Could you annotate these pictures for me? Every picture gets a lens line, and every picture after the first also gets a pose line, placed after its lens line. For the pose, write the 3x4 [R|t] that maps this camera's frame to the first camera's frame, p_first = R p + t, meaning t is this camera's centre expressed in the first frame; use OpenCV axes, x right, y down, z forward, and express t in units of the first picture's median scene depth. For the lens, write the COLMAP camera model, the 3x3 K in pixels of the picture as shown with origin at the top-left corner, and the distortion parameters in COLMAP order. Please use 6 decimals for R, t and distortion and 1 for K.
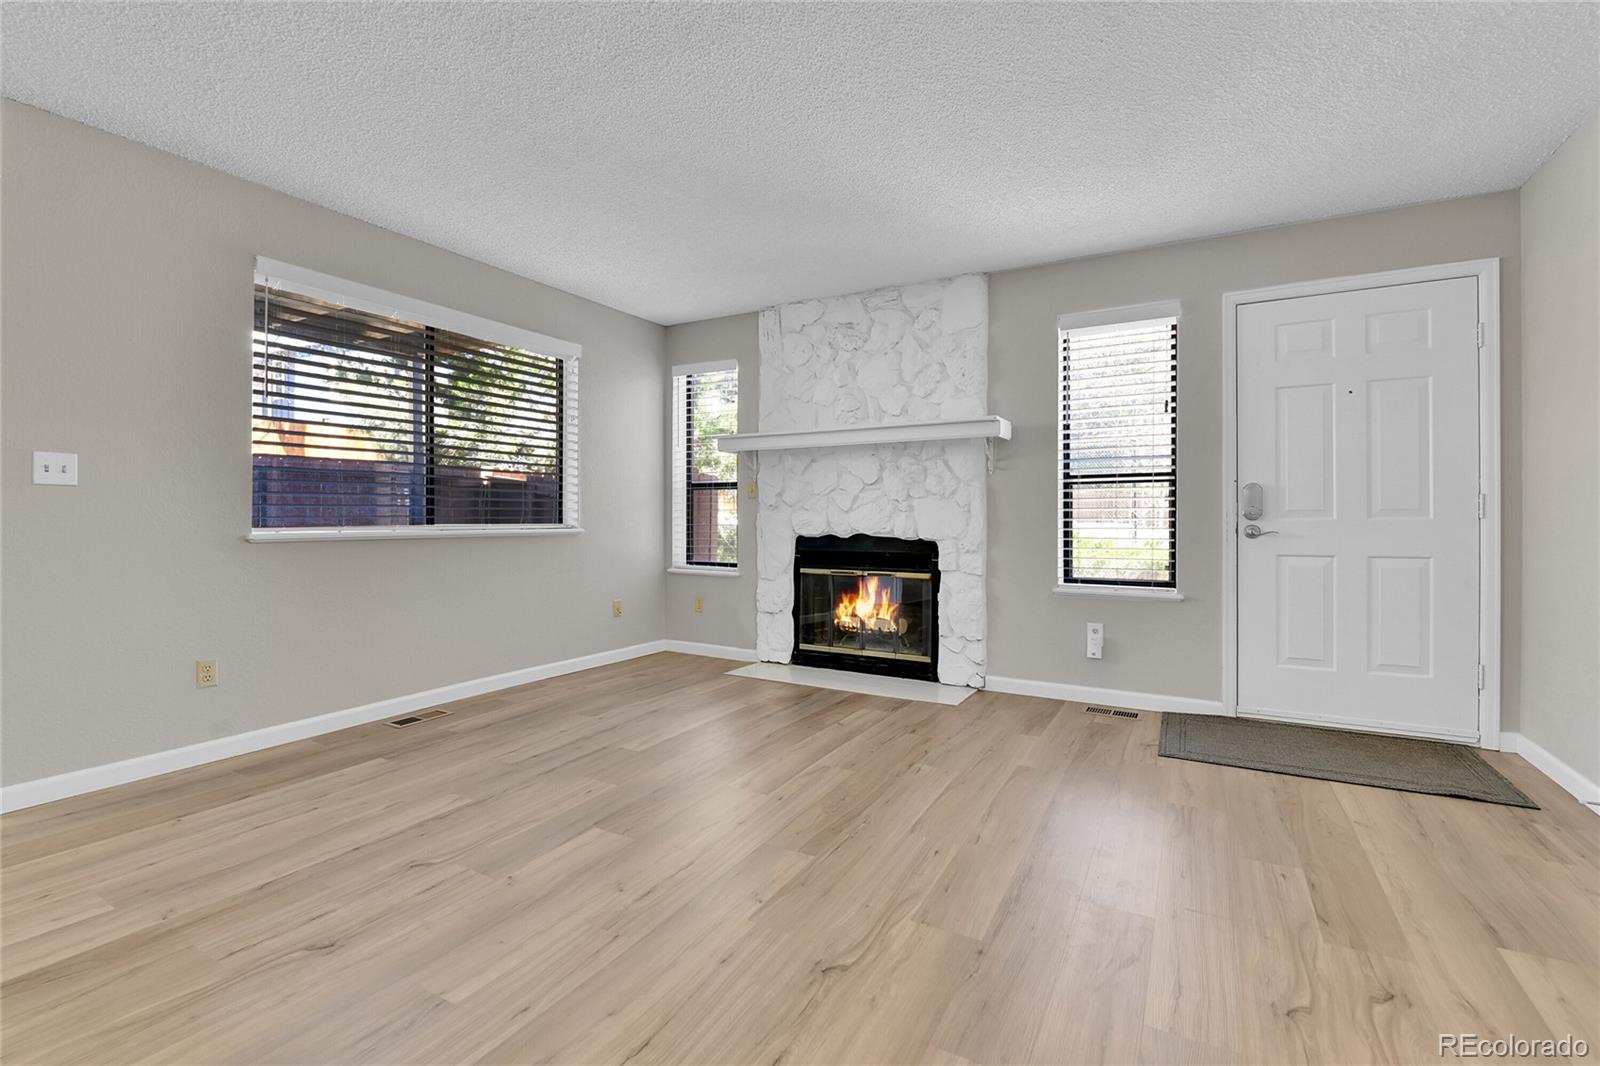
lens RADIAL K [[759.2, 0, 762.8], [0, 759.2, 525.7], [0, 0, 1]] dist [-0.016324, -0.000614]
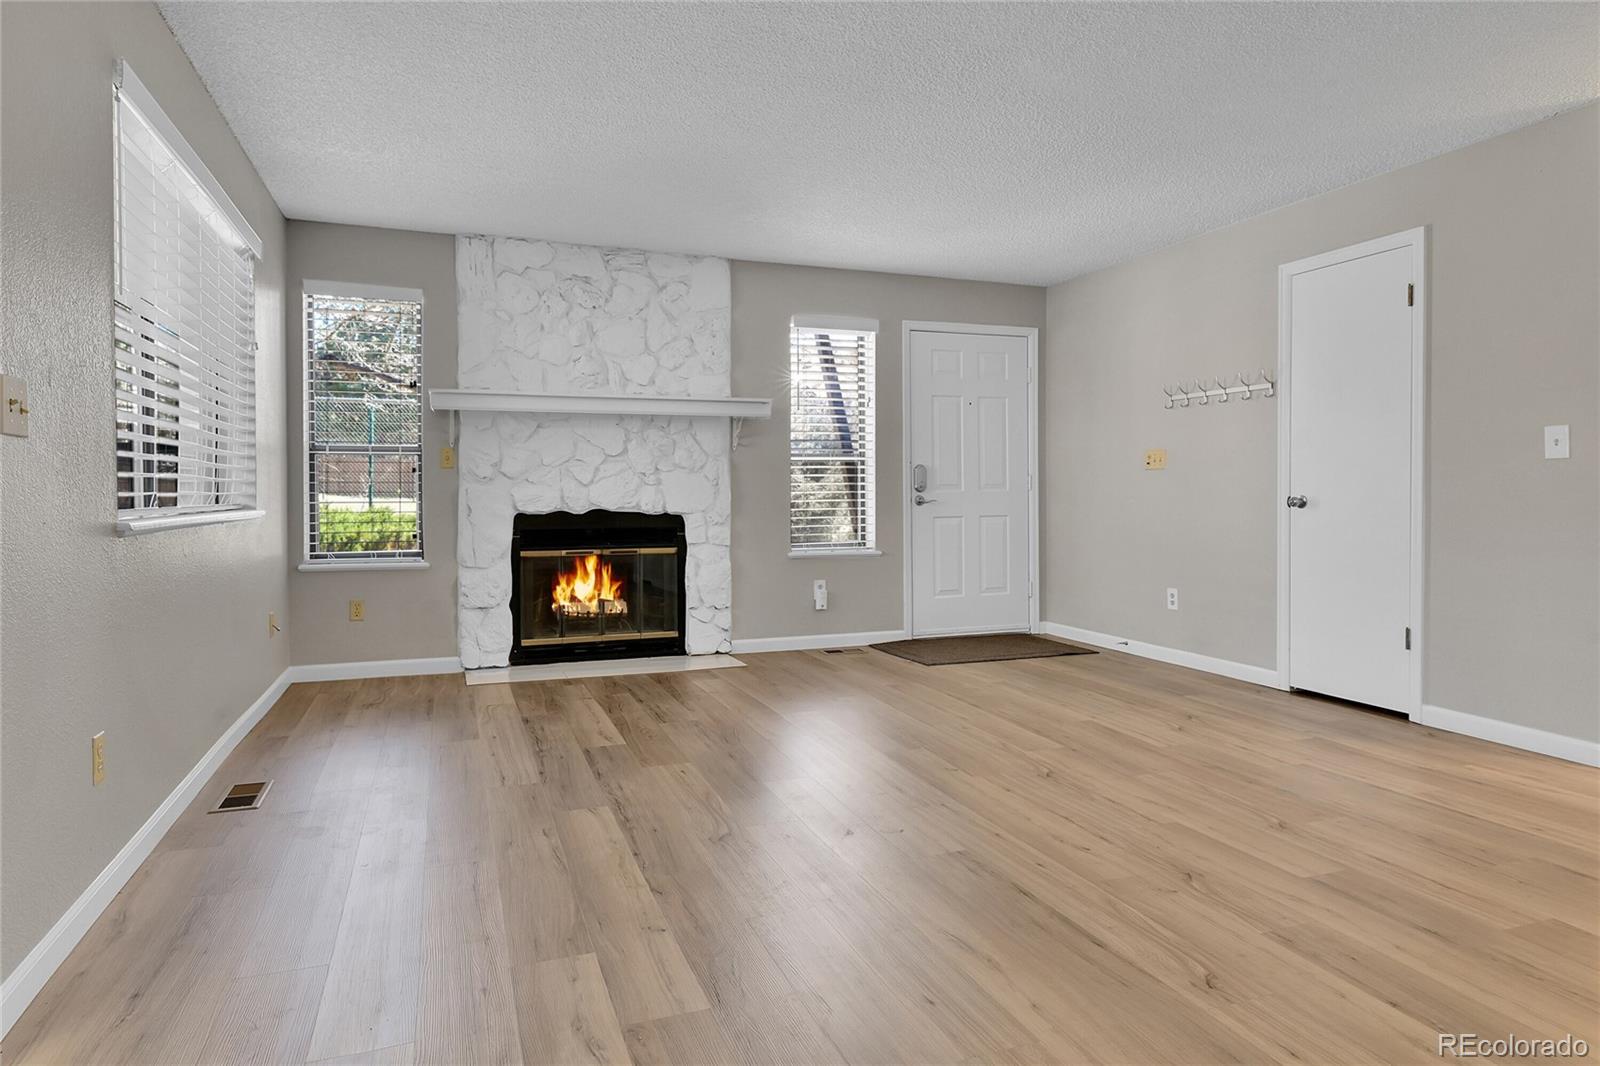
lens RADIAL K [[1004.2, 0, 853.0], [0, 1004.2, 510.3], [0, 0, 1]] dist [0.000286, -0.000080]
pose [[0.578228, -0.017057, 0.815697, -0.713138], [0.014465, 0.999839, 0.010653, 0.003597], [-0.815747, 0.005640, 0.578382, 0.046578]]
